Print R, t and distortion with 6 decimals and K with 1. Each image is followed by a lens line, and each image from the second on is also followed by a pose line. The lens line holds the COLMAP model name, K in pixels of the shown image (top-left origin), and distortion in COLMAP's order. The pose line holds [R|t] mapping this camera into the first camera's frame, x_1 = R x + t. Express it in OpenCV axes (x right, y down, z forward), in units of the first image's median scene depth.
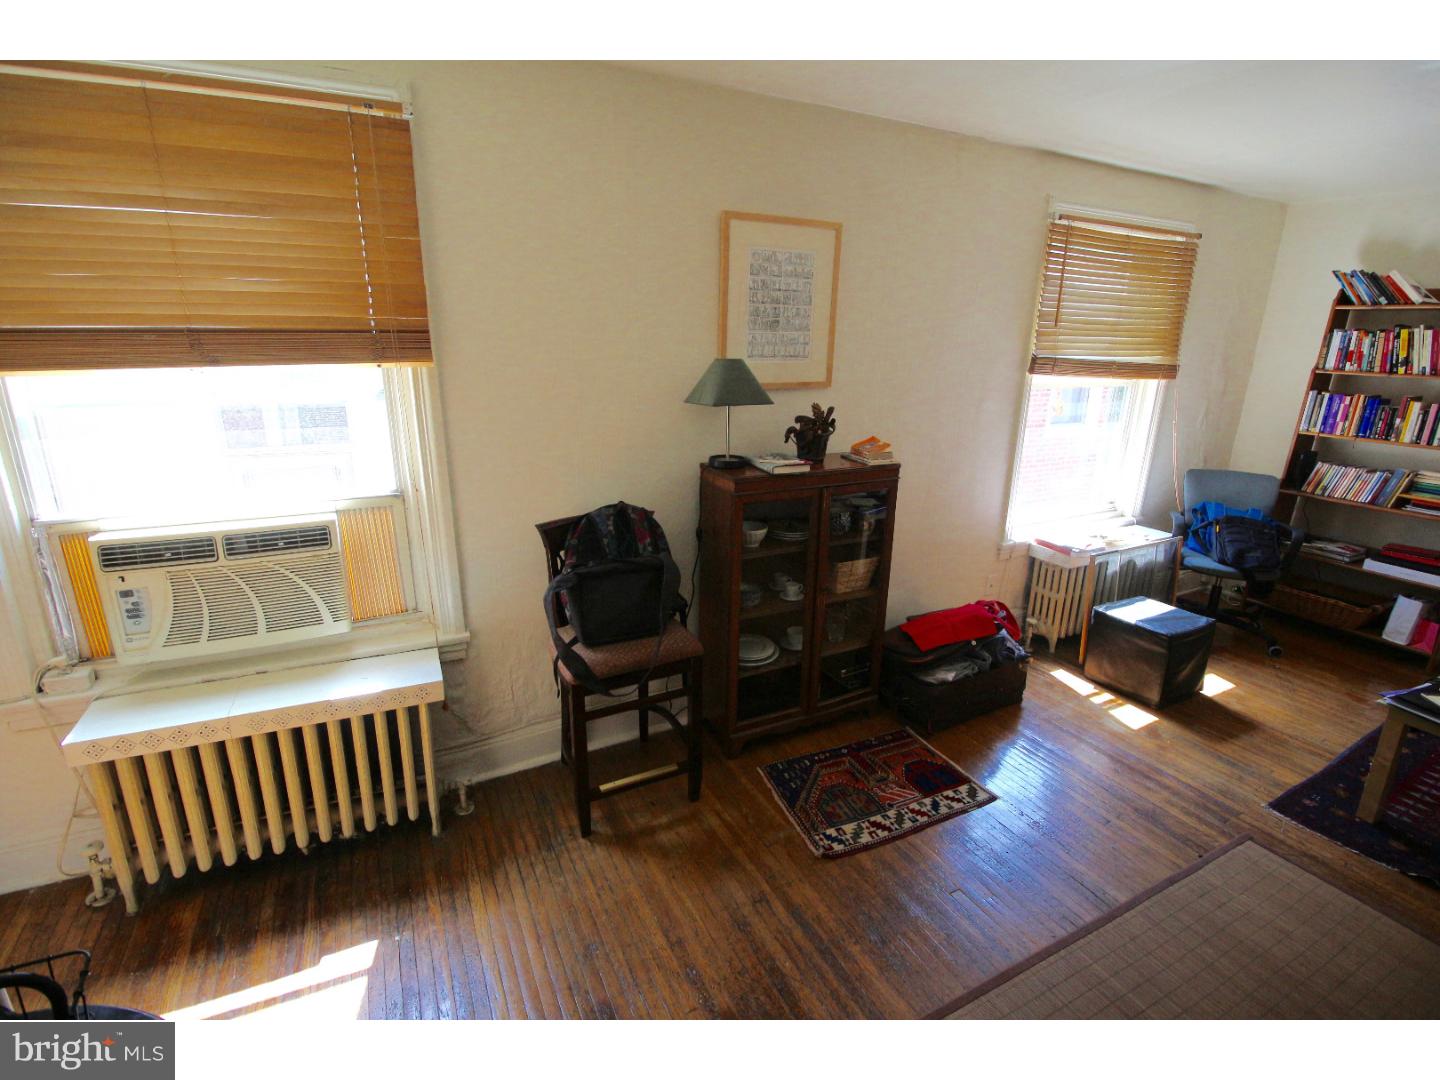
lens RADIAL K [[655.5, 0, 728.7], [0, 655.5, 528.6], [0, 0, 1]] dist [-0.029894, -0.000462]
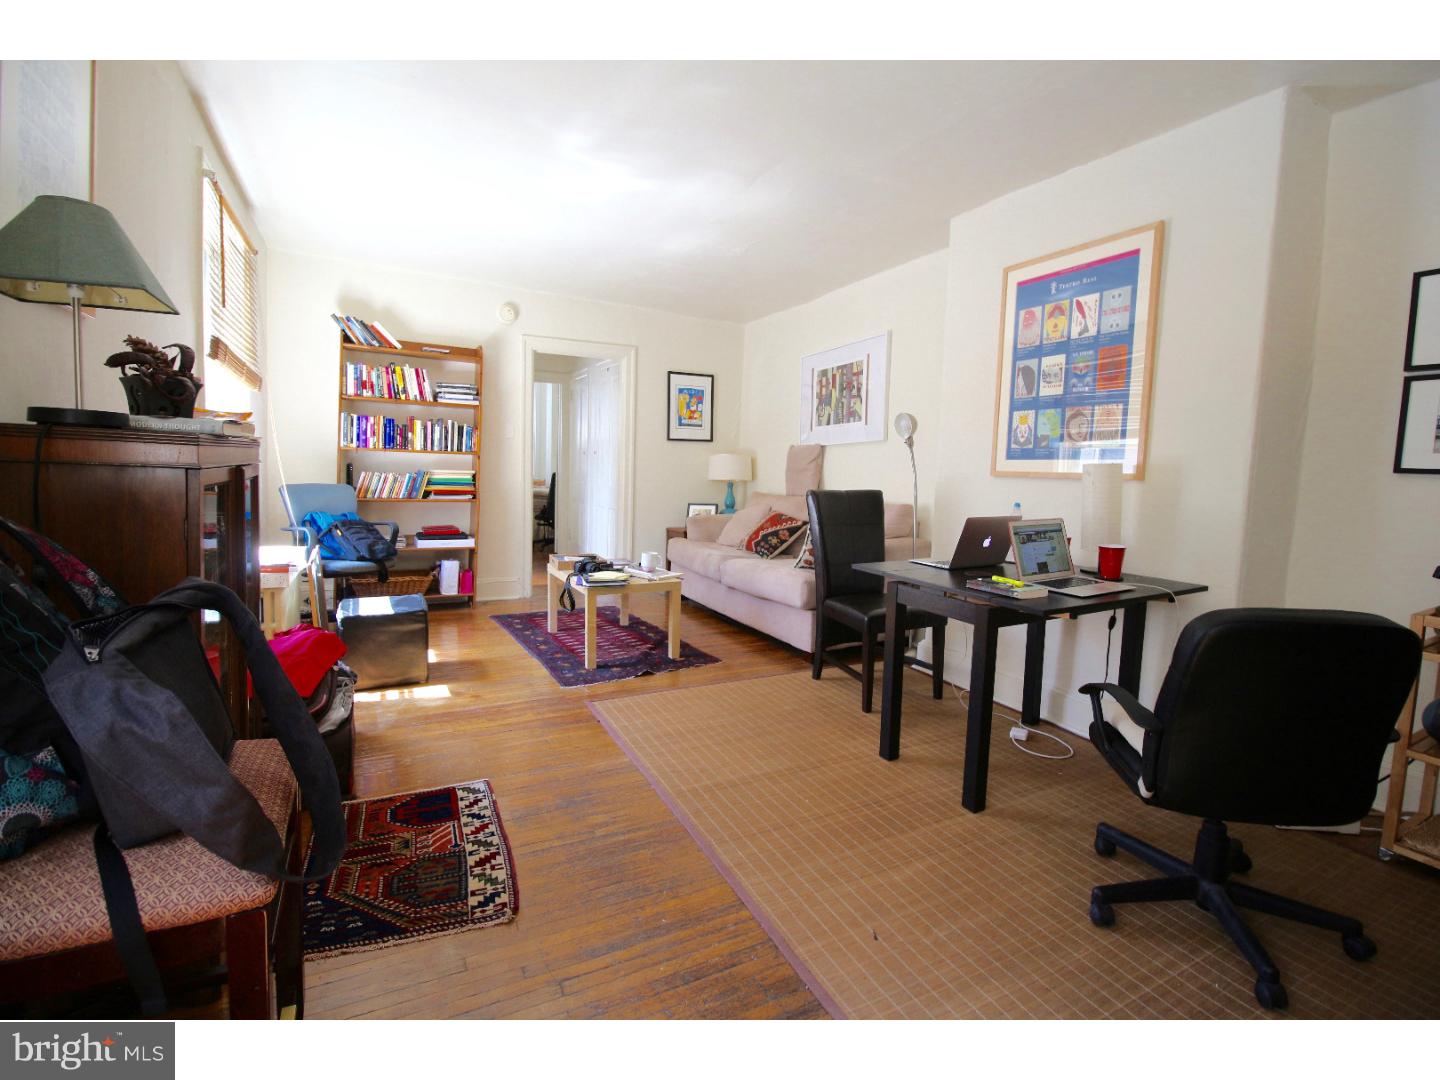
lens RADIAL K [[655.5, 0, 728.7], [0, 655.5, 528.6], [0, 0, 1]] dist [-0.029894, -0.000462]
pose [[-0.022062, -0.111712, 0.993496, -0.340812], [0.233838, 0.965597, 0.113767, 0.022591], [-0.972025, 0.234827, 0.004820, 0.384591]]
